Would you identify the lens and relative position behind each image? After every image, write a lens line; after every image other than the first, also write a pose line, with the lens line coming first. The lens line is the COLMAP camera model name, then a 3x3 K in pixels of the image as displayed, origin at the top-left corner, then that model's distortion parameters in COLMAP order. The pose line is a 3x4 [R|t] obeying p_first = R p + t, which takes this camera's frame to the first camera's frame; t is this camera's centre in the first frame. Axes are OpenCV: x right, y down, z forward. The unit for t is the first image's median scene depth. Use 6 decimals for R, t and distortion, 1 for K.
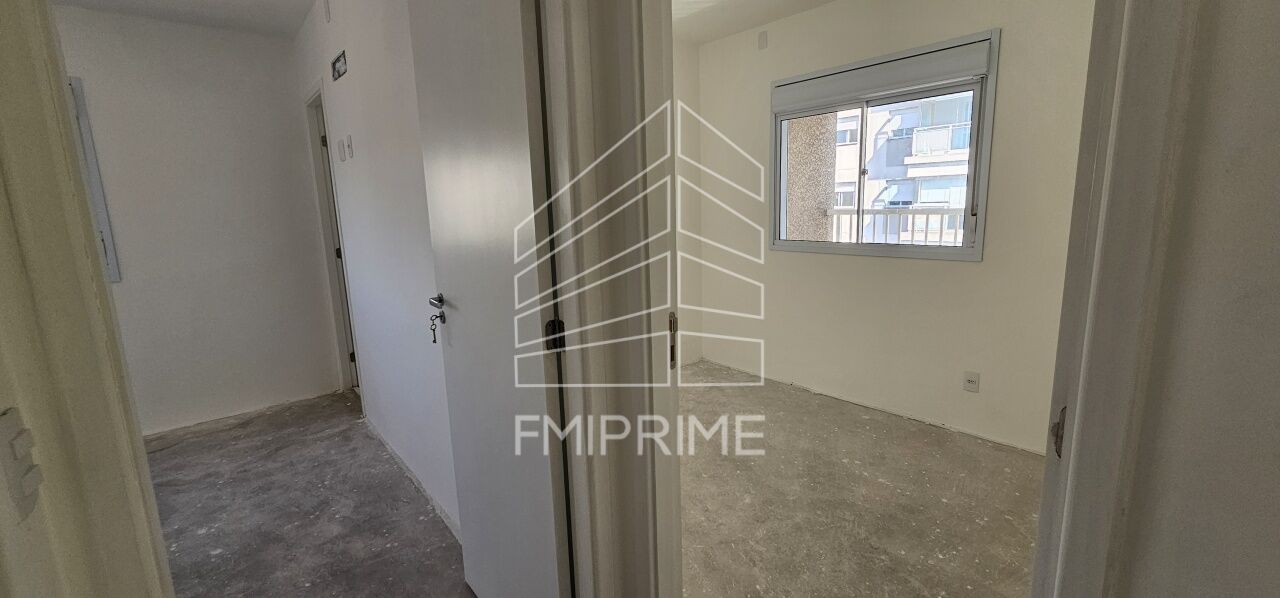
lens RADIAL K [[521.1, 0, 643.6], [0, 521.1, 296.8], [0, 0, 1]] dist [0.000743, -0.000579]
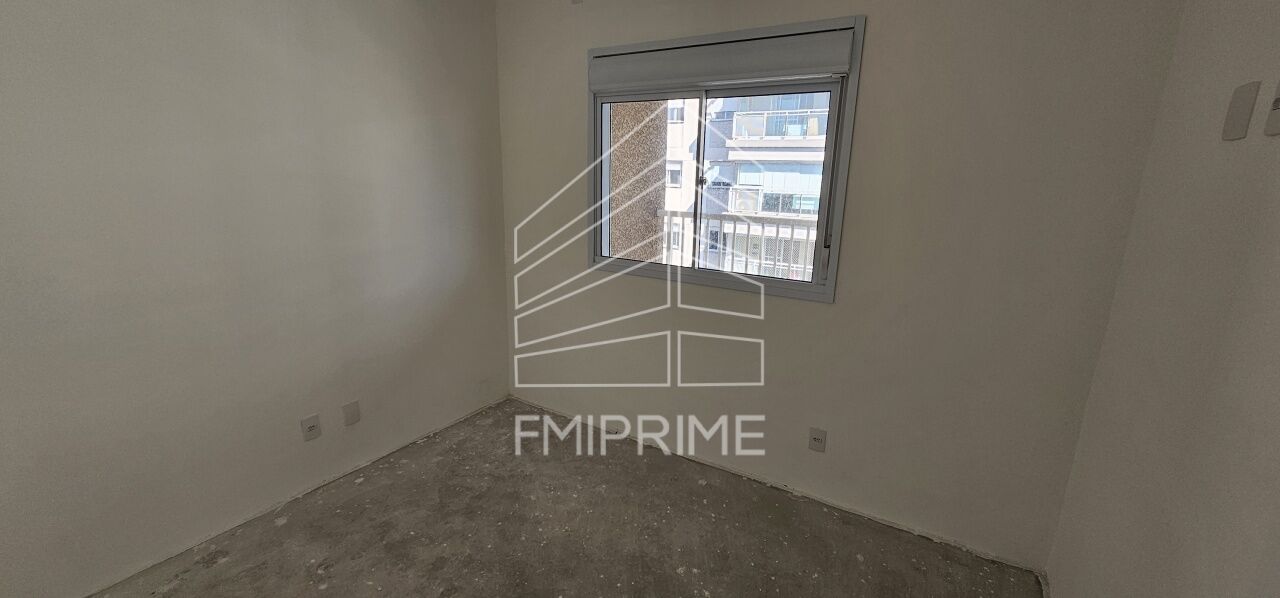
lens RADIAL K [[521.1, 0, 639.4], [0, 521.1, 300.4], [0, 0, 1]] dist [0.000743, -0.000579]
pose [[0.953272, -0.021557, 0.301342, 0.079183], [0.001601, 0.997798, 0.066314, -0.099133], [-0.302108, -0.062733, 0.951207, 0.233871]]
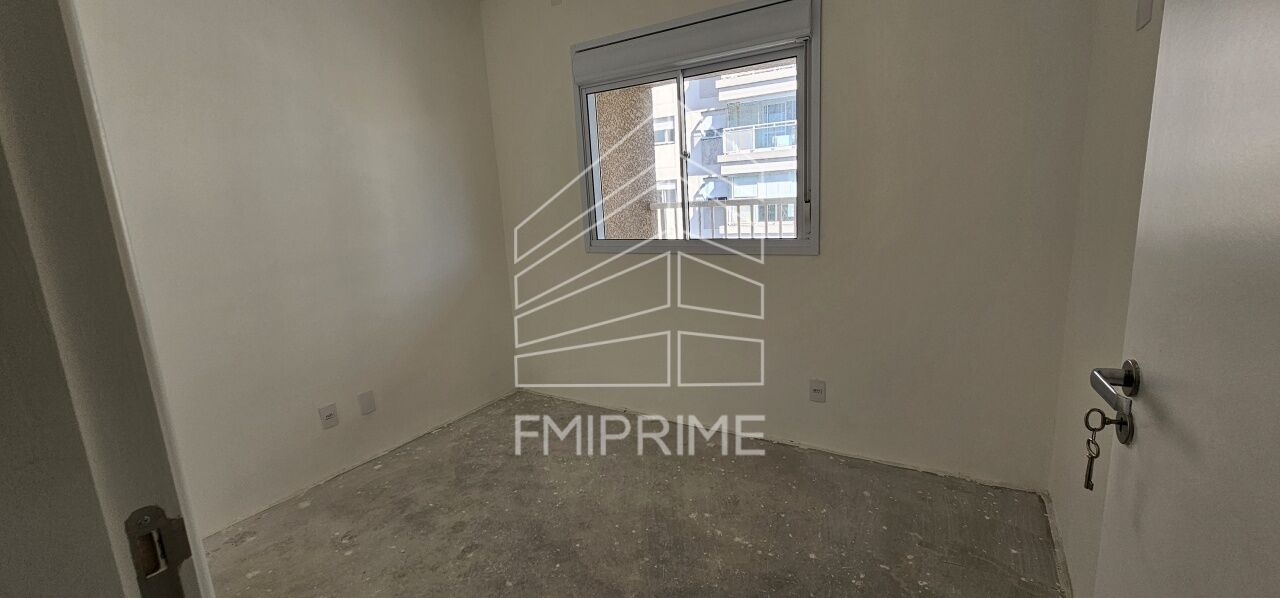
lens RADIAL K [[521.1, 0, 642.0], [0, 521.1, 298.1], [0, 0, 1]] dist [0.000743, -0.000579]
pose [[0.951169, -0.079818, 0.298173, 0.077549], [0.079502, 0.996747, 0.013208, -0.023401], [-0.298258, 0.011142, 0.954420, 0.198316]]
